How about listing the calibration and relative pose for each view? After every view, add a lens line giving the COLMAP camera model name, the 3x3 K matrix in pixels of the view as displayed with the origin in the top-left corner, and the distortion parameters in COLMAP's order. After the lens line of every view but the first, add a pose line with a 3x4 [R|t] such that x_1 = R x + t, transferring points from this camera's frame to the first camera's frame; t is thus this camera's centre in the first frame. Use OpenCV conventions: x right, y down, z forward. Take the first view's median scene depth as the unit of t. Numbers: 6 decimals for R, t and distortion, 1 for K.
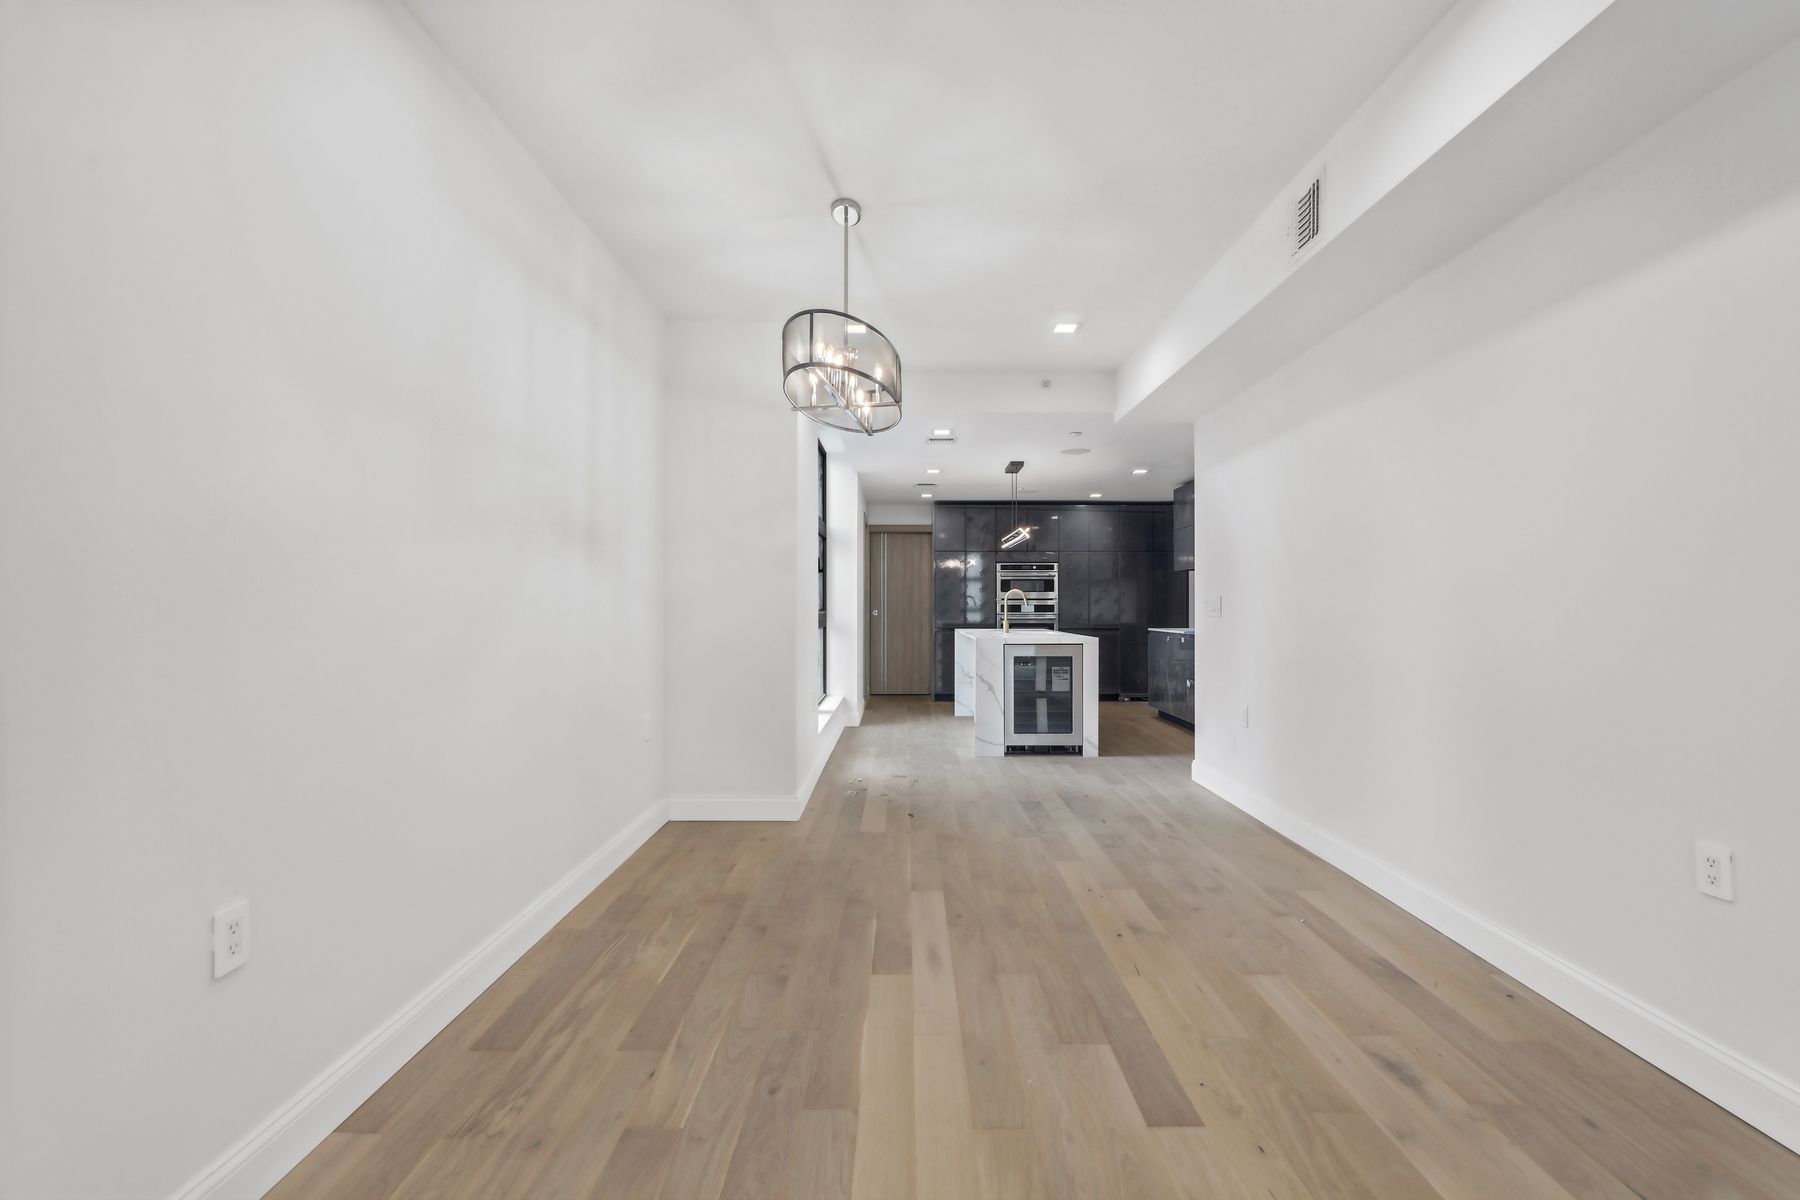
lens RADIAL K [[788.5, 0, 906.0], [0, 788.5, 601.0], [0, 0, 1]] dist [-0.001614, -0.001747]
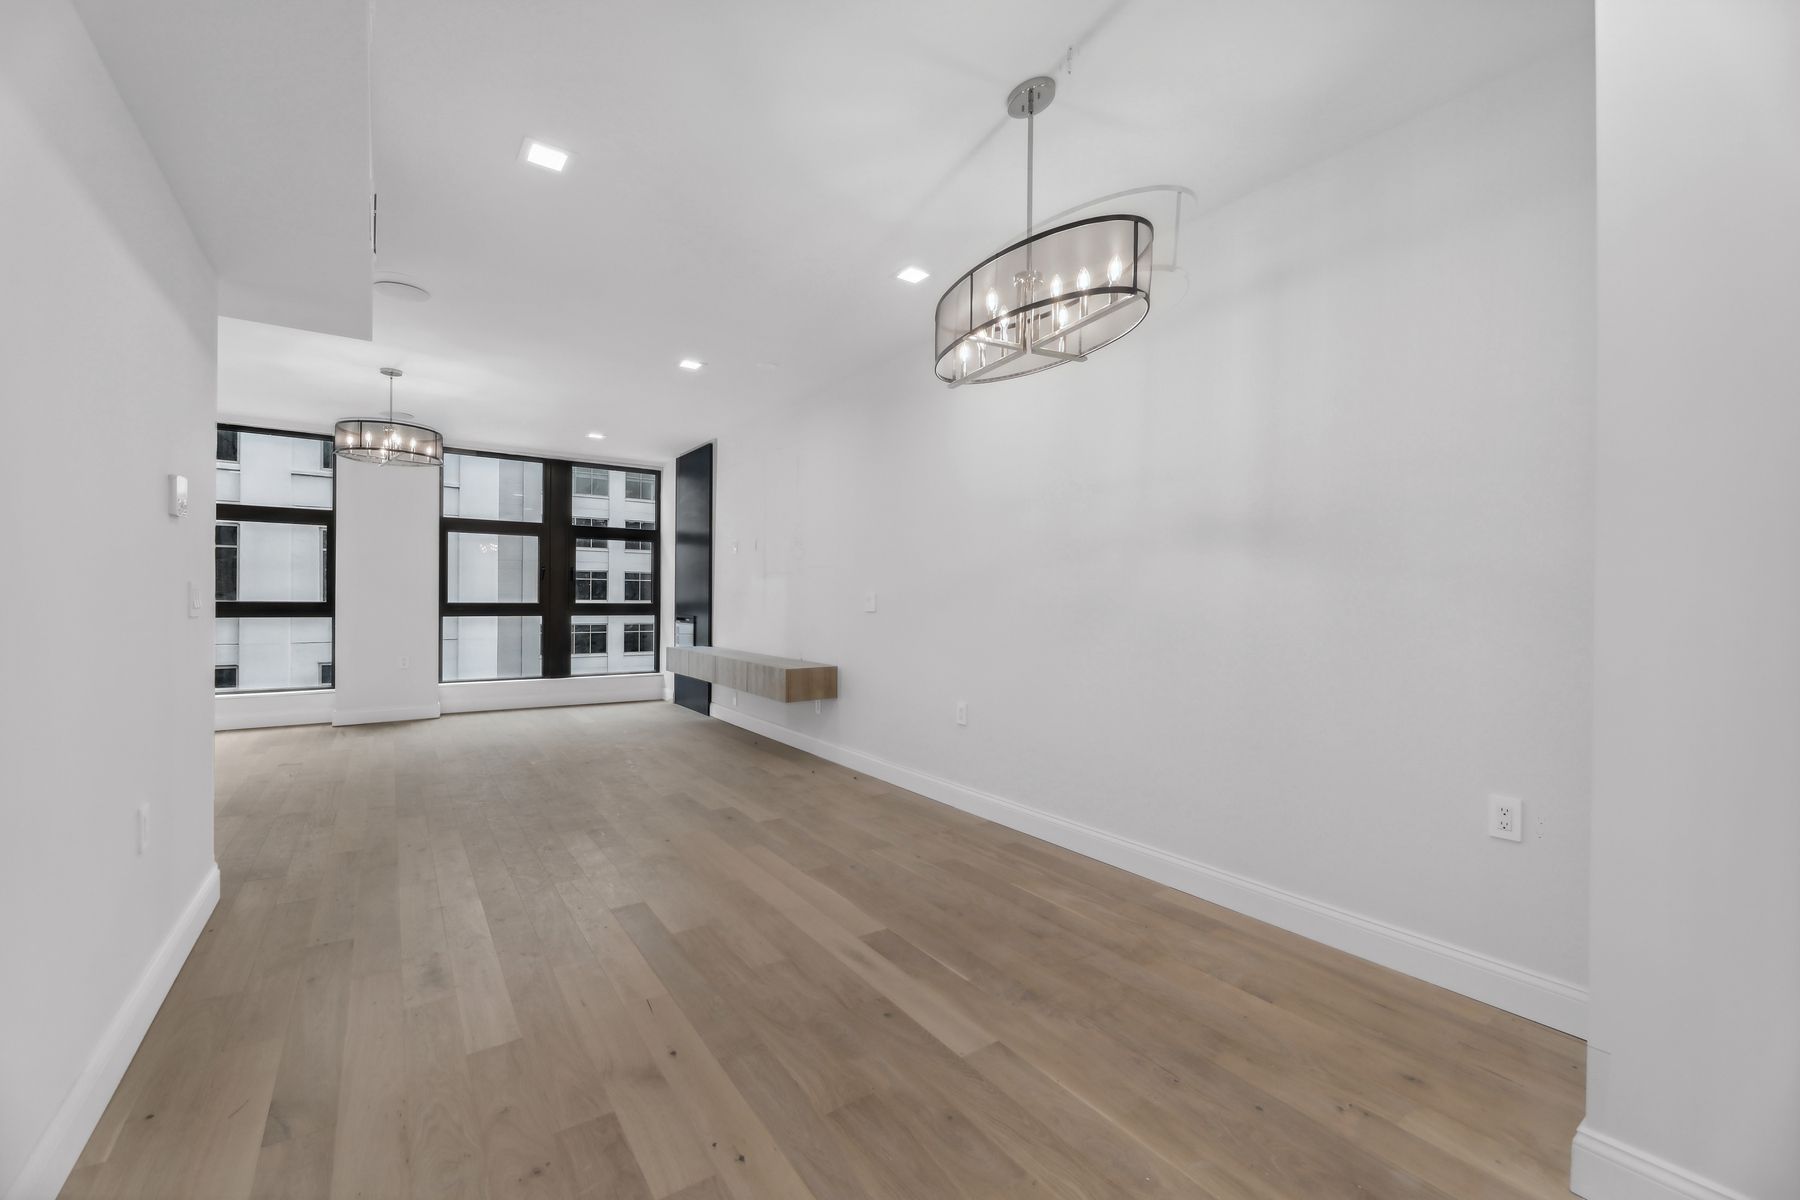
lens RADIAL K [[735.5, 0, 897.4], [0, 735.5, 601.3], [0, 0, 1]] dist [0.000864, -0.003737]
pose [[-0.822809, -0.005283, -0.568293, 0.232187], [-0.005129, 0.999985, -0.001870, 0.002942], [0.568295, 0.001376, -0.822824, 0.796051]]
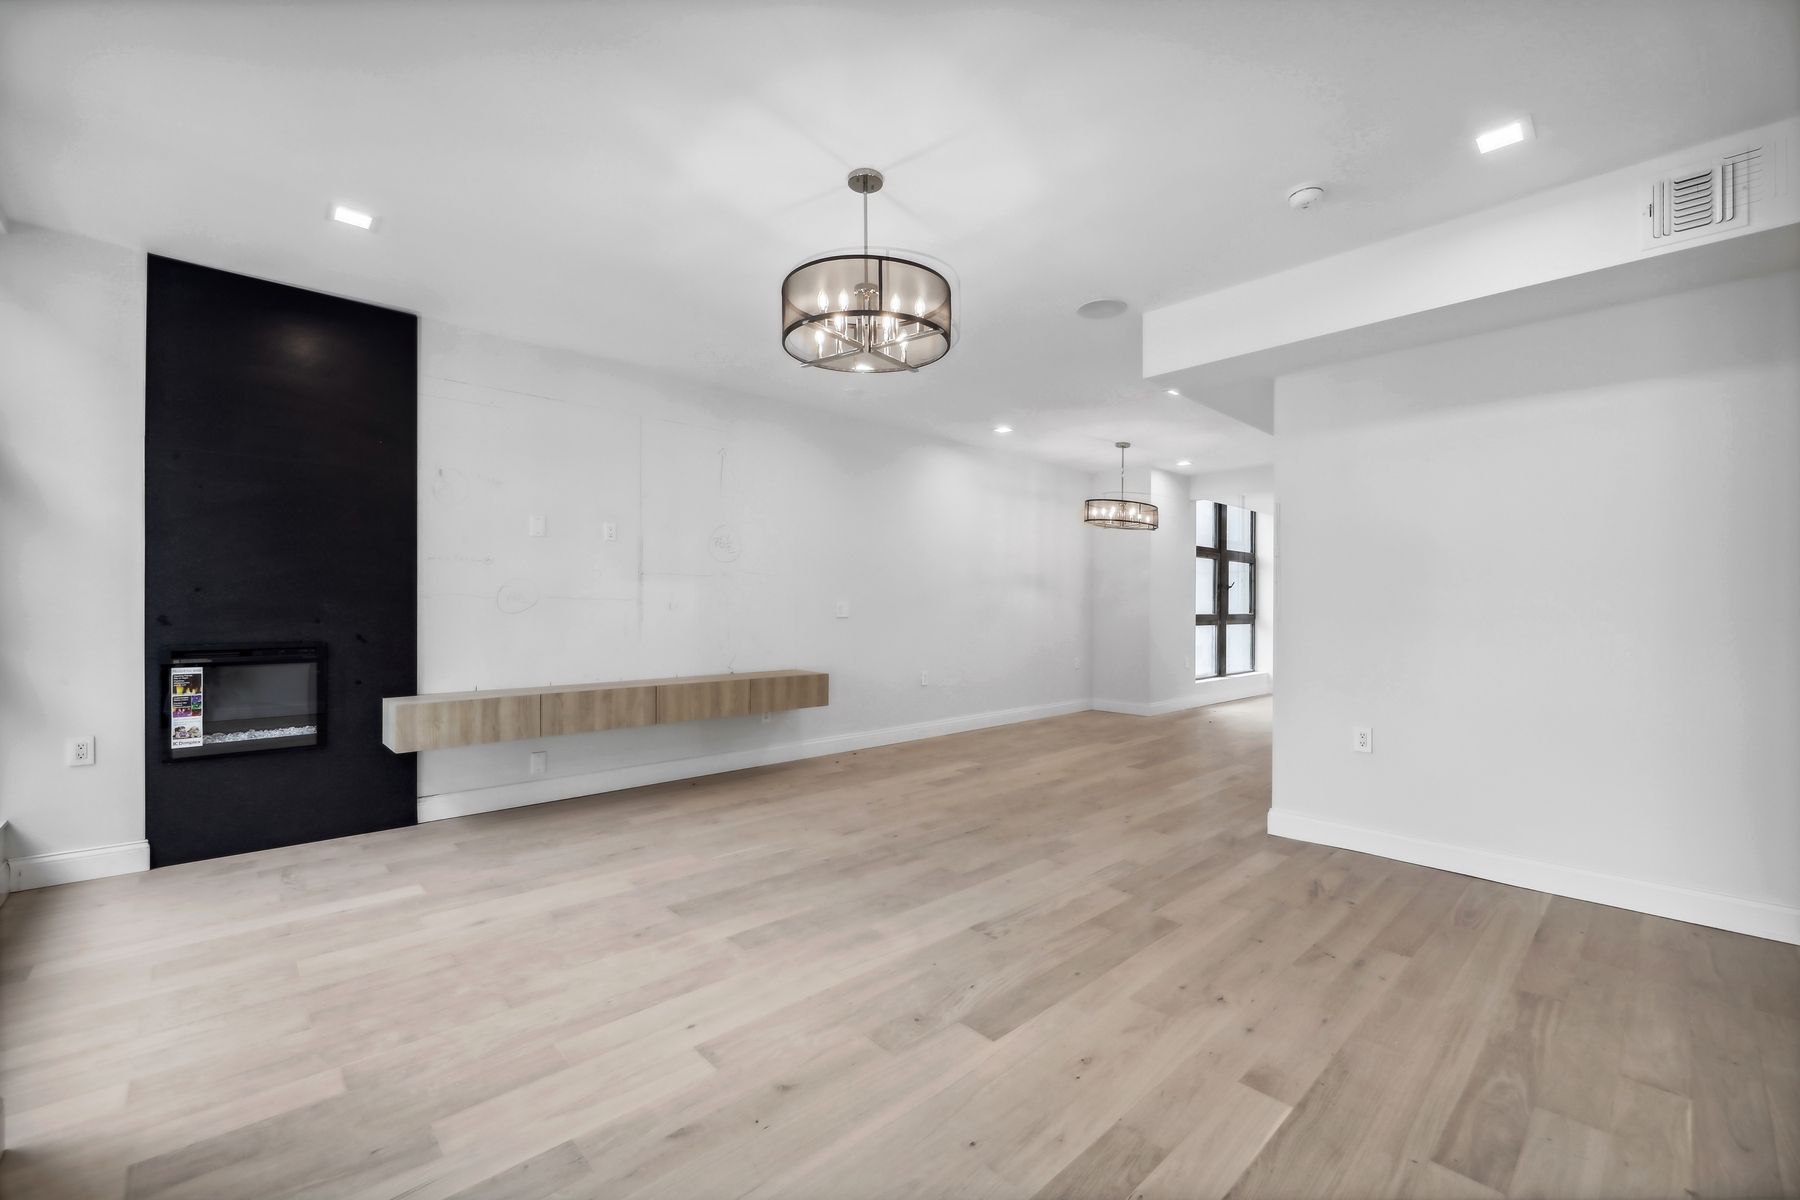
lens RADIAL K [[735.5, 0, 905.1], [0, 735.5, 615.8], [0, 0, 1]] dist [0.000864, -0.003737]
pose [[0.688075, 0.010381, -0.725565, 0.573692], [0.000327, 0.999893, 0.014615, -0.003551], [0.725639, -0.010293, 0.687998, -0.535421]]
